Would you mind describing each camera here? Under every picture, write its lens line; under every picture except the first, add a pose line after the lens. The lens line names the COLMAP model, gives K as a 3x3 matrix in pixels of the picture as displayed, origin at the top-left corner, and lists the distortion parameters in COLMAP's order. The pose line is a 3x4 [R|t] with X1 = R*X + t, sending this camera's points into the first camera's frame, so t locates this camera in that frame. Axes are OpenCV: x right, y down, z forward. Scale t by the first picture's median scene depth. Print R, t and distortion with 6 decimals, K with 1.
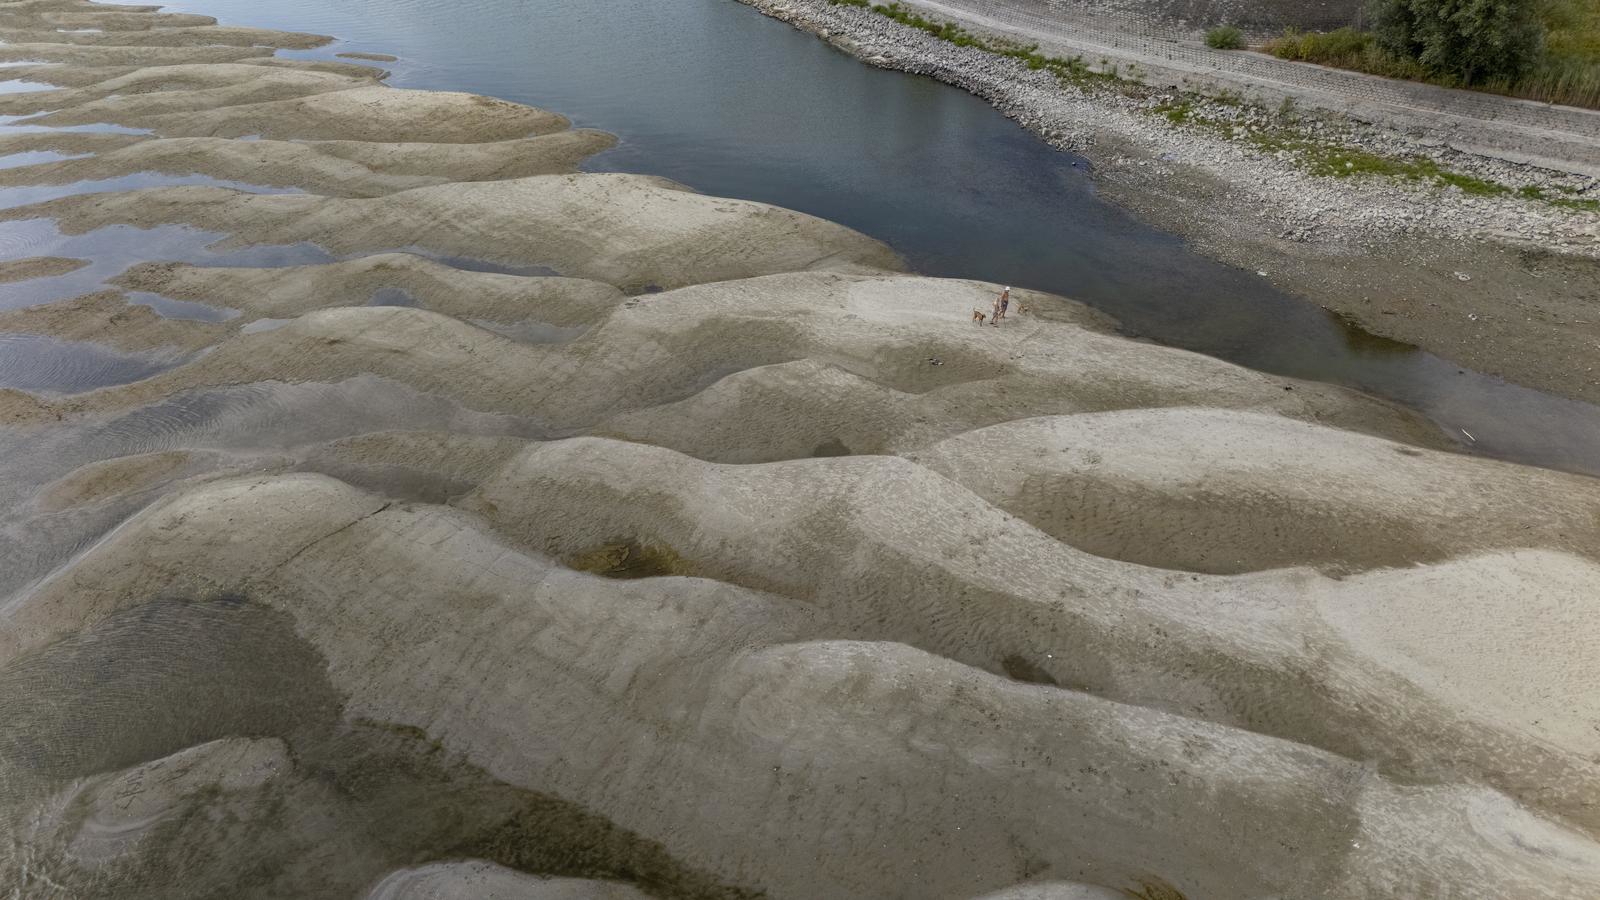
lens RADIAL K [[1175.1, 0, 805.1], [0, 1175.1, 453.5], [0, 0, 1]] dist [0.074915, -0.073103]
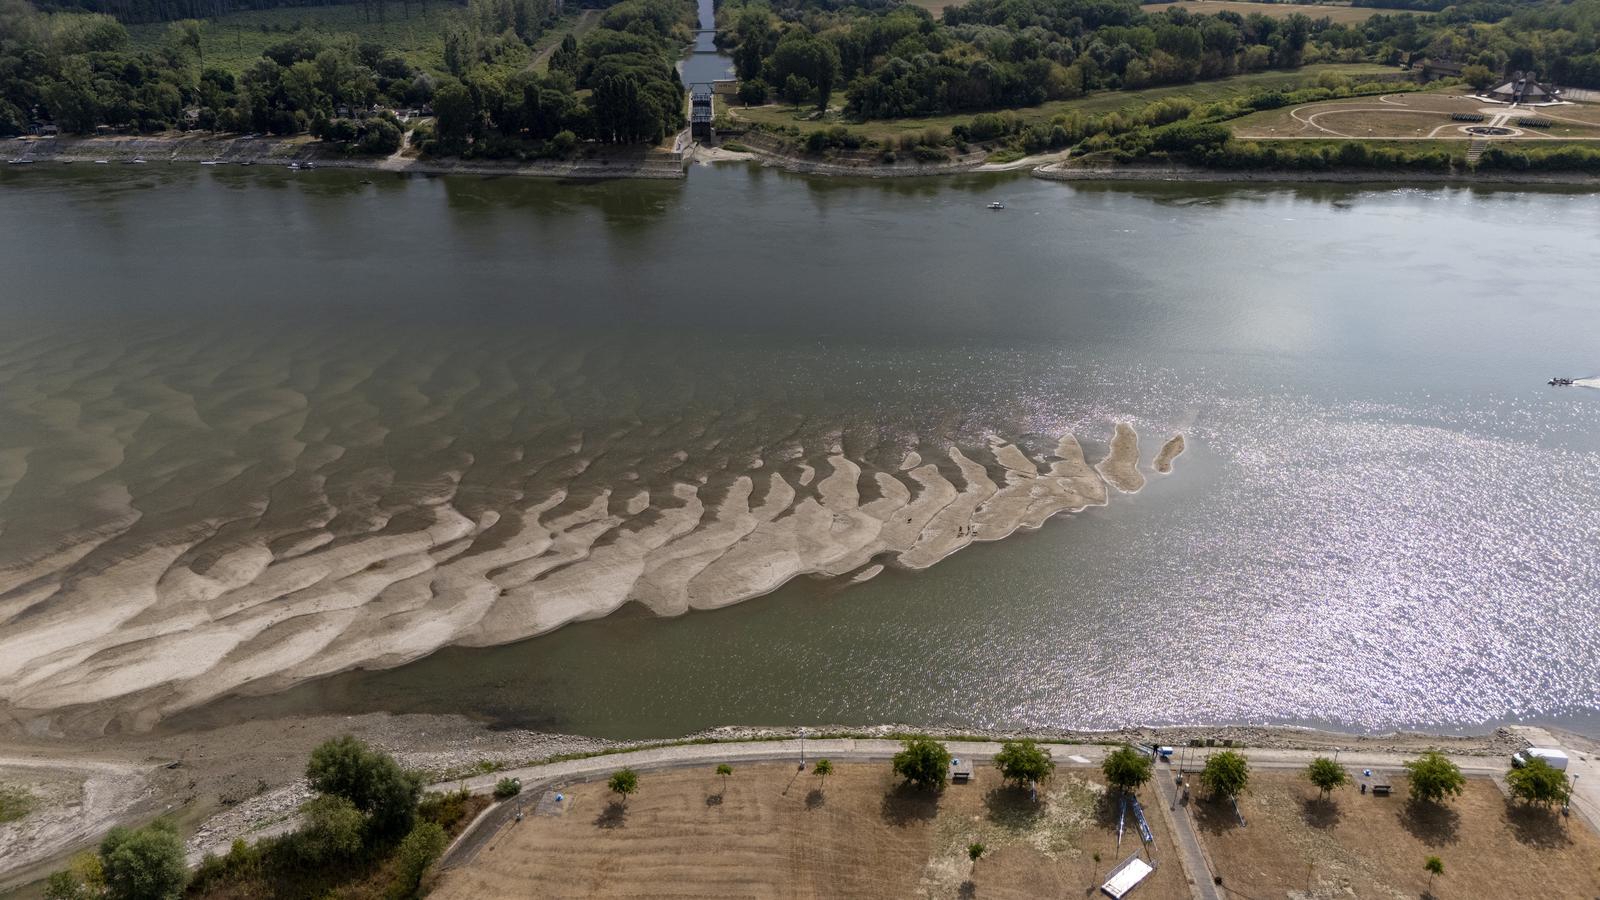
lens RADIAL K [[1175.1, 0, 805.1], [0, 1175.1, 453.5], [0, 0, 1]] dist [0.074915, -0.073103]
pose [[-0.432734, 0.378706, -0.818122, 2.354627], [-0.478226, 0.672858, 0.564414, -3.106300], [0.764226, 0.635488, -0.110061, 2.185454]]
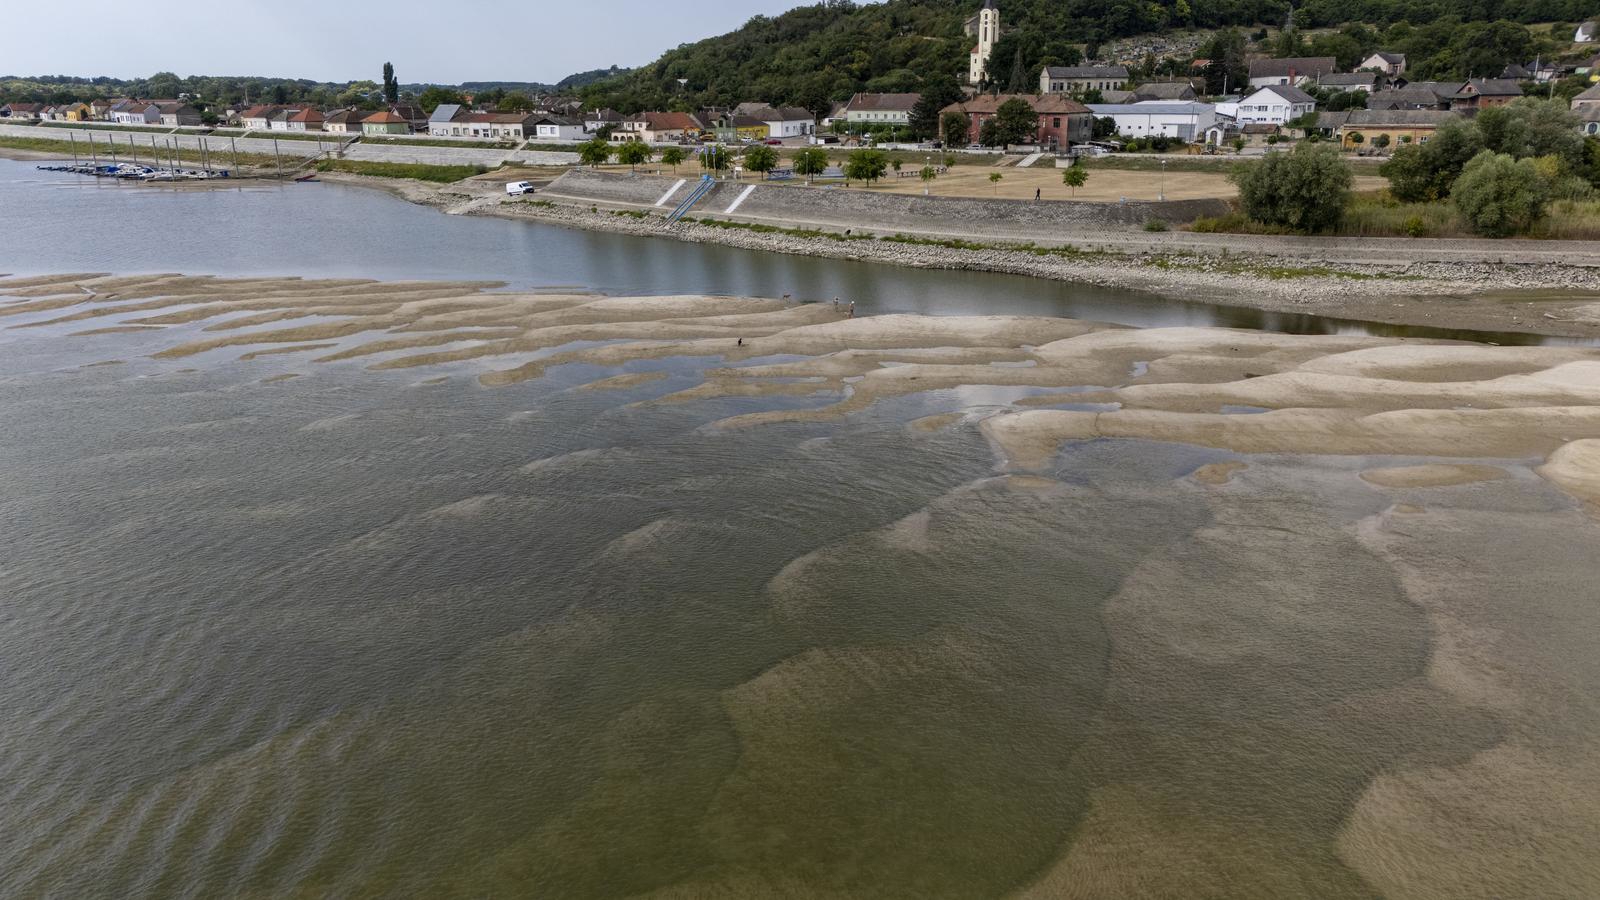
lens RADIAL K [[1175.1, 0, 805.1], [0, 1175.1, 453.5], [0, 0, 1]] dist [0.074915, -0.073103]
pose [[0.922136, -0.119252, 0.368026, -1.343886], [0.210768, 0.952588, -0.219438, 0.375729], [-0.324409, 0.279920, 0.903550, -0.412052]]
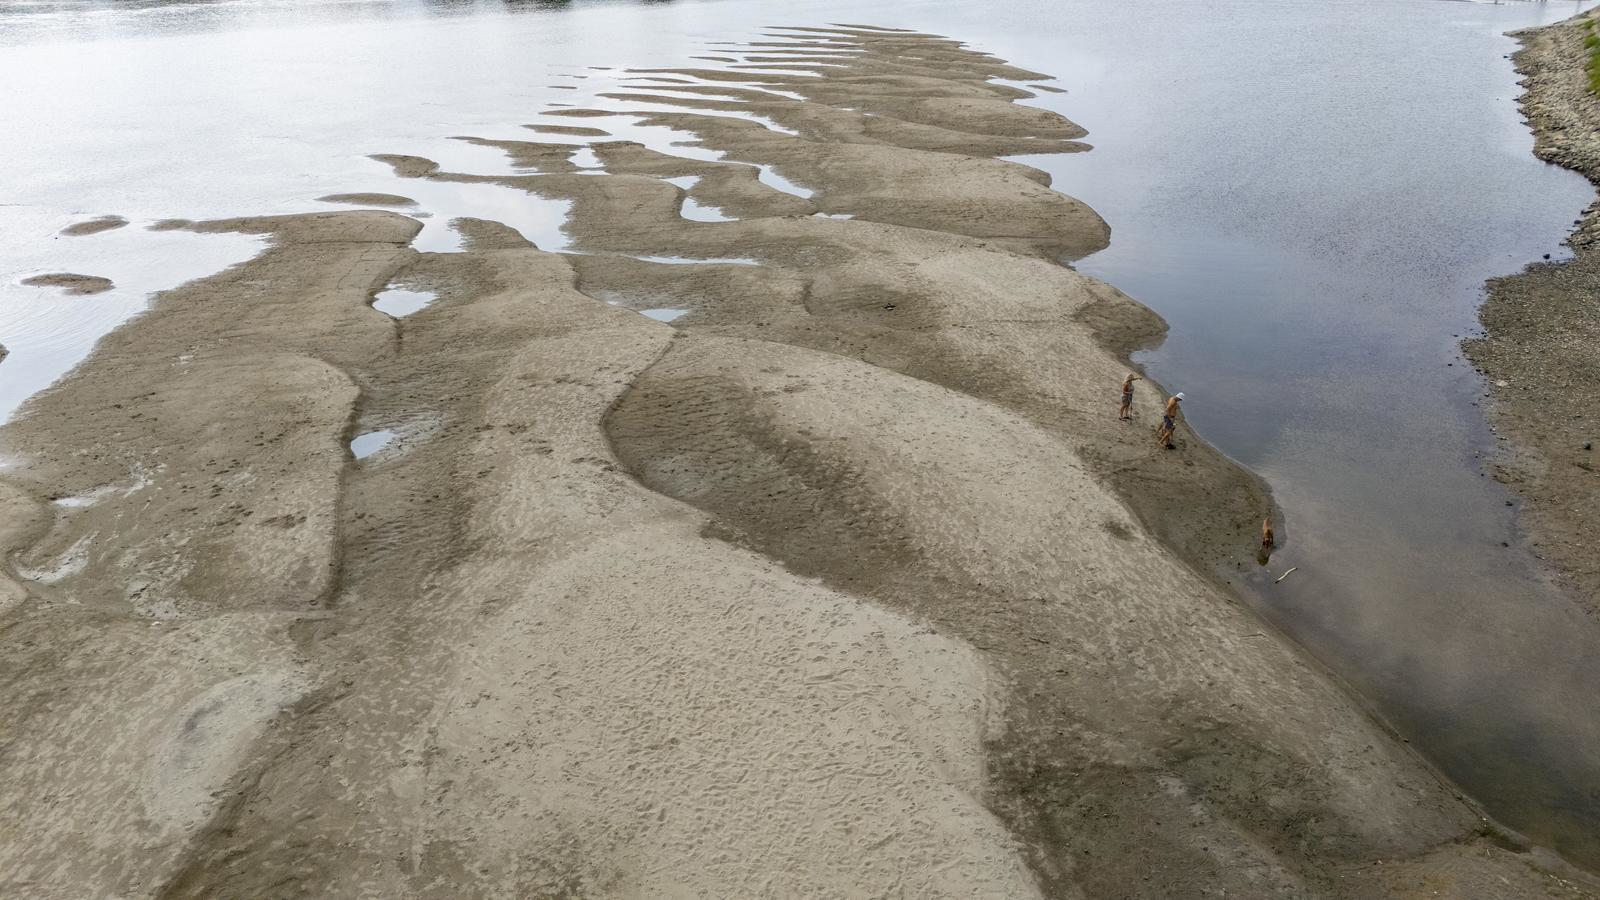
lens RADIAL K [[1181.7, 0, 804.9], [0, 1181.7, 445.2], [0, 0, 1]] dist [0.067118, -0.060774]
pose [[0.600490, 0.316812, -0.734194, 0.843513], [-0.423377, 0.904876, 0.044187, 0.000624], [0.678354, 0.284307, 0.677500, 0.474322]]
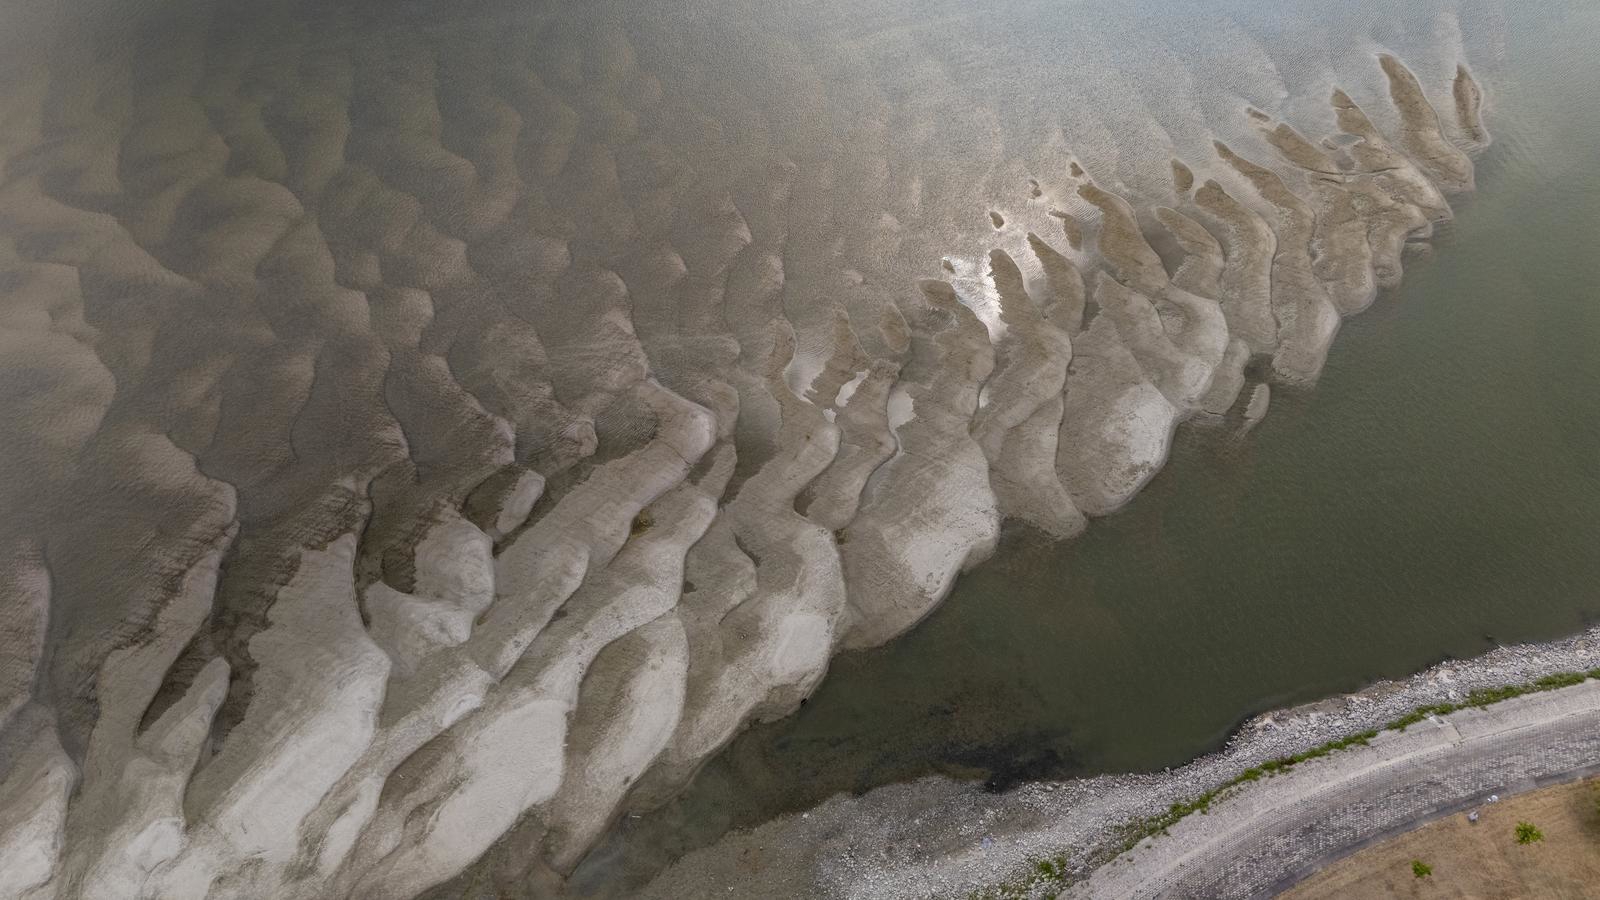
lens RADIAL K [[1181.7, 0, 804.9], [0, 1181.7, 445.2], [0, 0, 1]] dist [0.067118, -0.060774]
pose [[-0.176281, 0.784357, -0.594735, 1.390361], [-0.519178, 0.439234, 0.733163, -2.374181], [0.836289, 0.438016, 0.329792, 0.172998]]
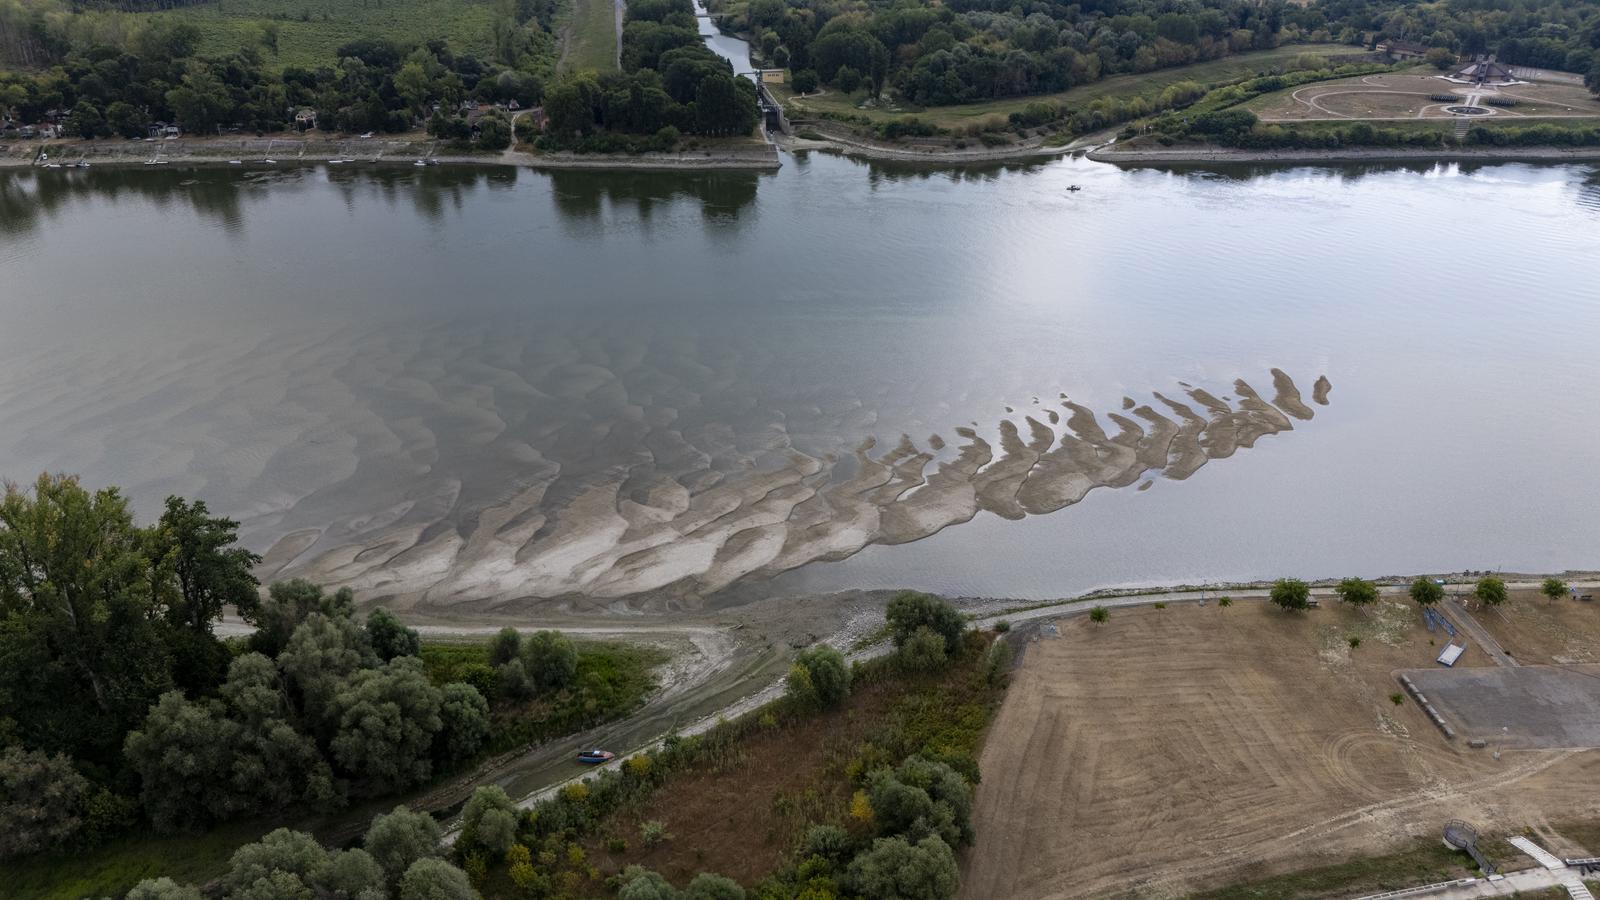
lens RADIAL K [[1175.1, 0, 805.1], [0, 1175.1, 453.5], [0, 0, 1]] dist [0.074915, -0.073103]
pose [[-0.359079, 0.416793, -0.835073, 4.069849], [-0.493921, 0.674317, 0.548943, -2.957149], [0.791899, 0.609574, -0.036270, 1.081403]]
